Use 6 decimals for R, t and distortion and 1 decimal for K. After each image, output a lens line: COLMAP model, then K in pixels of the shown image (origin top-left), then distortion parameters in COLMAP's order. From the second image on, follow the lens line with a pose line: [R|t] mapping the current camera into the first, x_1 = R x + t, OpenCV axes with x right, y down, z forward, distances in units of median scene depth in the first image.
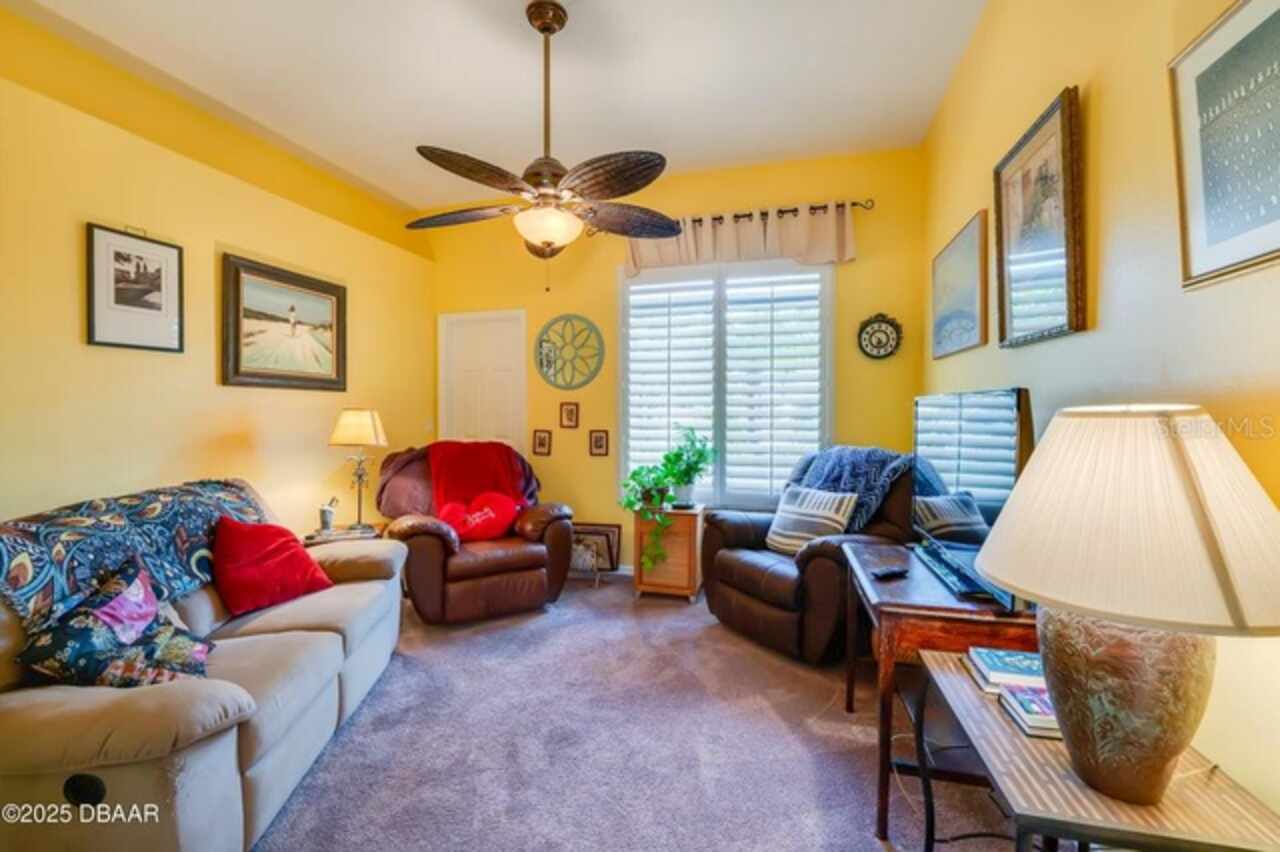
lens RADIAL K [[512.1, 0, 637.5], [0, 512.1, 419.1], [0, 0, 1]] dist [-0.007770, 0.000162]
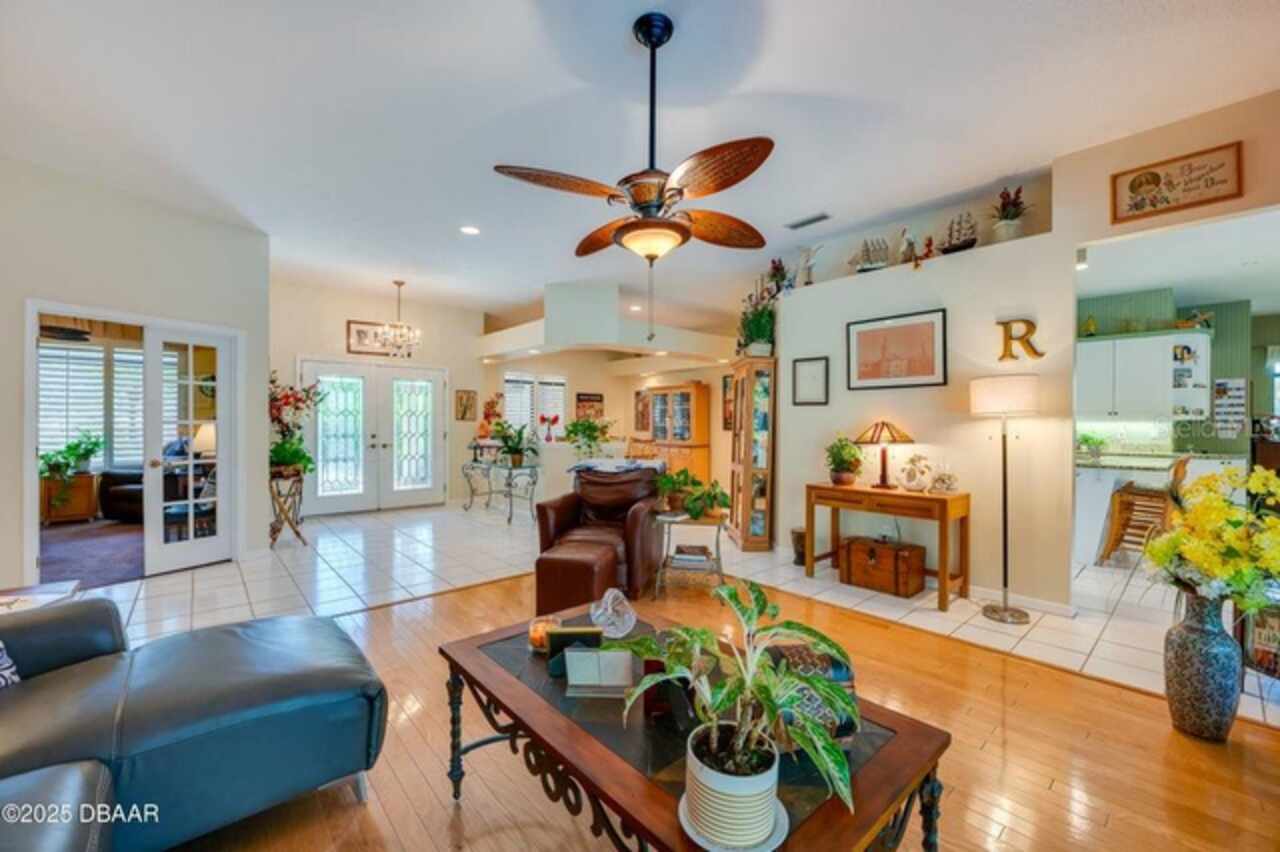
lens RADIAL K [[512.1, 0, 635.4], [0, 512.1, 419.9], [0, 0, 1]] dist [-0.007770, 0.000162]
pose [[0.551166, -0.000213, 0.834396, -0.328785], [0.003162, 0.999993, -0.001834, -0.009416], [-0.834390, 0.003649, 0.551163, -1.628825]]
